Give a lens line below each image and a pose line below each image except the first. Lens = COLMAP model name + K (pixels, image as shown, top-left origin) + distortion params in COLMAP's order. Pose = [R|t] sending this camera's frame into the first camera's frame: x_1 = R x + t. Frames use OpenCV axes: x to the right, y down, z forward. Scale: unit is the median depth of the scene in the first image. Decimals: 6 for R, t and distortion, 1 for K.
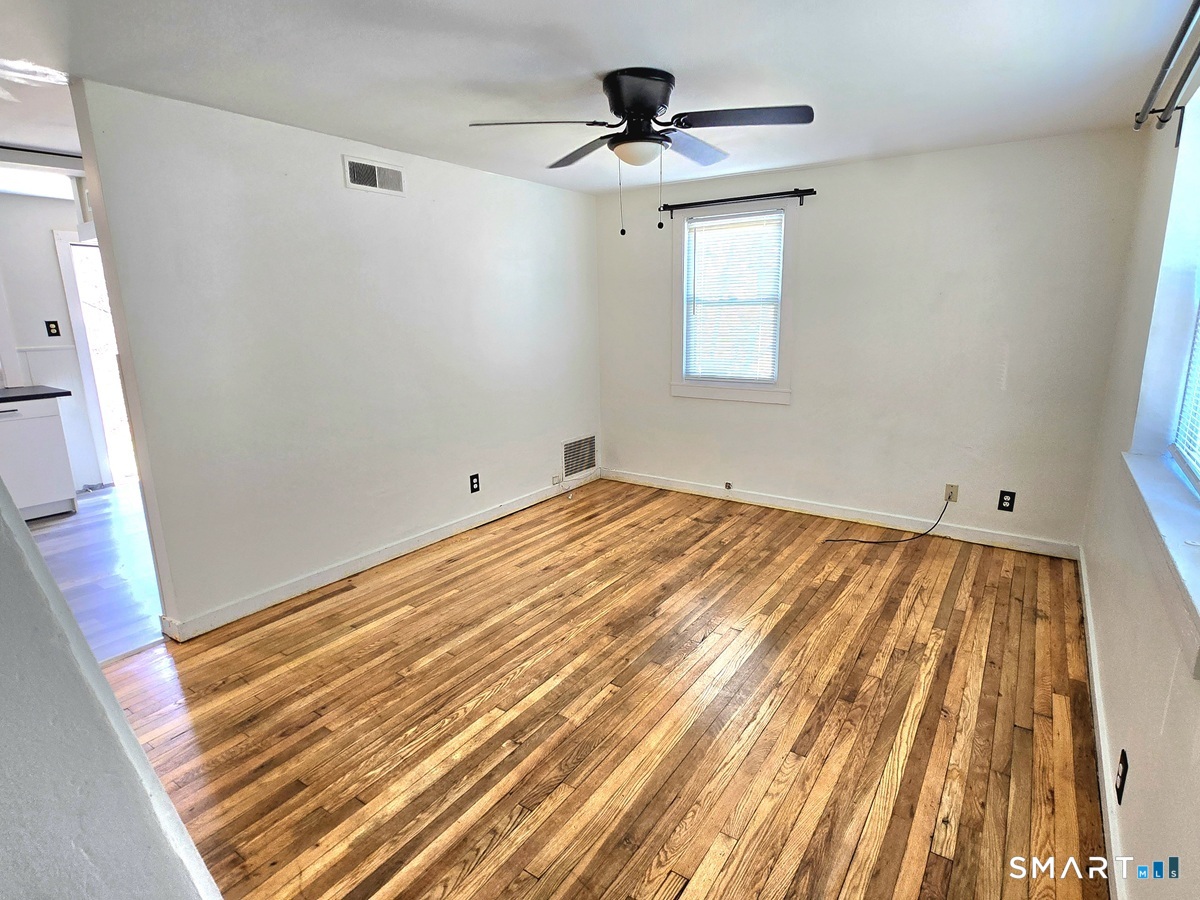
lens RADIAL K [[623.8, 0, 601.4], [0, 623.8, 442.5], [0, 0, 1]] dist [-0.000194, -0.000447]
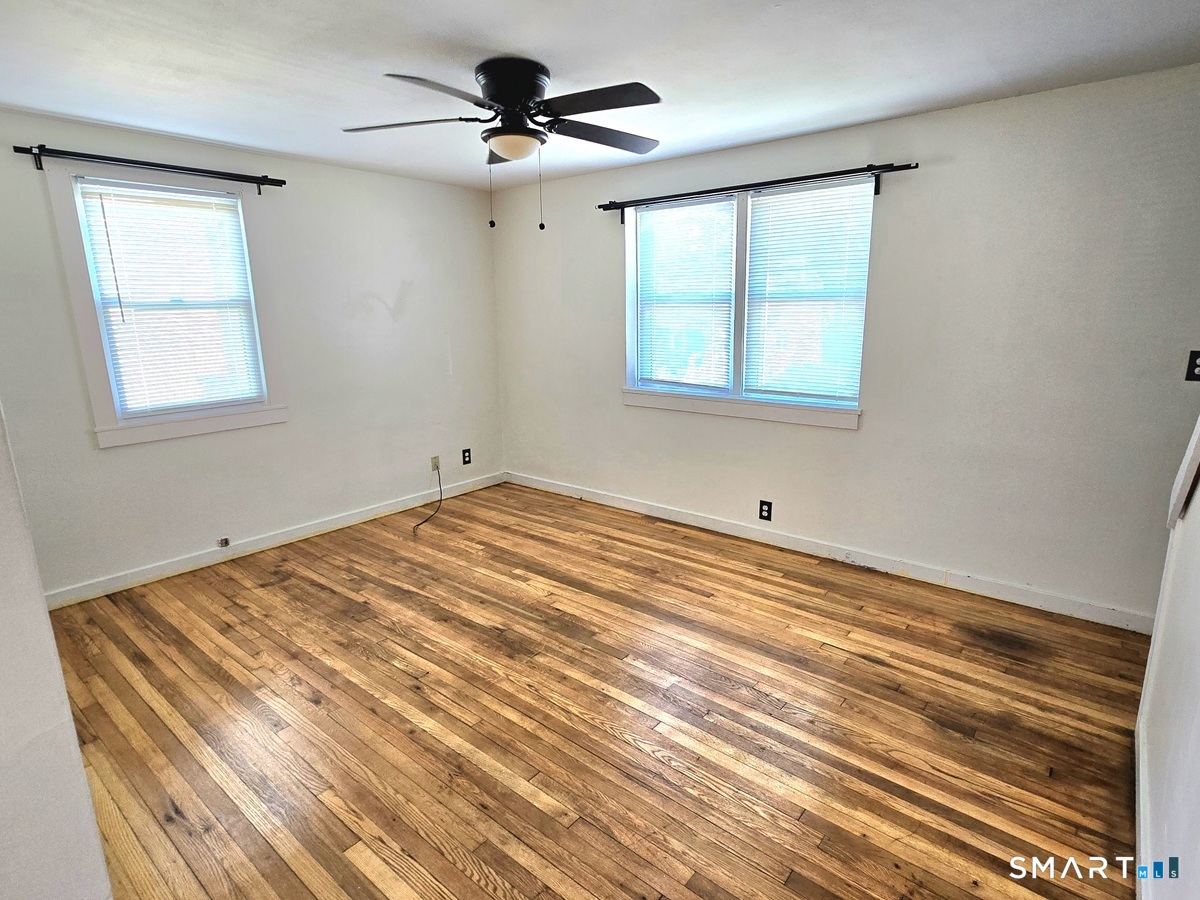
lens RADIAL K [[623.8, 0, 600.0], [0, 623.8, 458.1], [0, 0, 1]] dist [-0.000194, -0.000447]
pose [[0.097565, -0.225234, 0.969407, -0.760365], [0.219008, 0.955036, 0.199853, -0.133037], [-0.970833, 0.192809, 0.142506, 0.654870]]
